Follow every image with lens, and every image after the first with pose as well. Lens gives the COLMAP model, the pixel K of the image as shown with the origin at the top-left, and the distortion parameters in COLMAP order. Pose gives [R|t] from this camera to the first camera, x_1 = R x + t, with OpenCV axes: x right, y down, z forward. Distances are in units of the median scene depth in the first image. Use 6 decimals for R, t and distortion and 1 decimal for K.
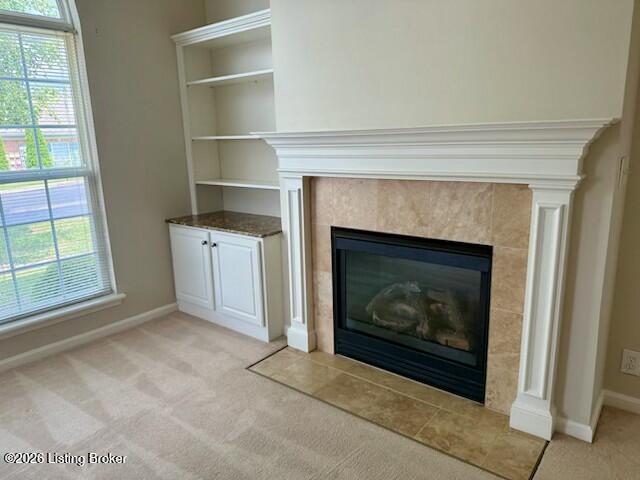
lens RADIAL K [[451.2, 0, 317.8], [0, 451.2, 242.2], [0, 0, 1]] dist [0.042979, -0.015471]
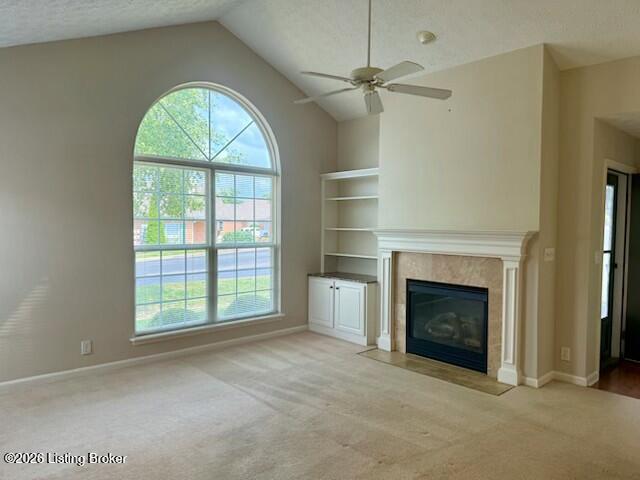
lens RADIAL K [[451.2, 0, 319.1], [0, 451.2, 240.2], [0, 0, 1]] dist [0.042979, -0.015471]
pose [[0.989035, 0.040783, -0.141937, -0.066559], [-0.066649, 0.980932, -0.182565, 0.171060], [0.131785, 0.190023, 0.972895, -0.871957]]
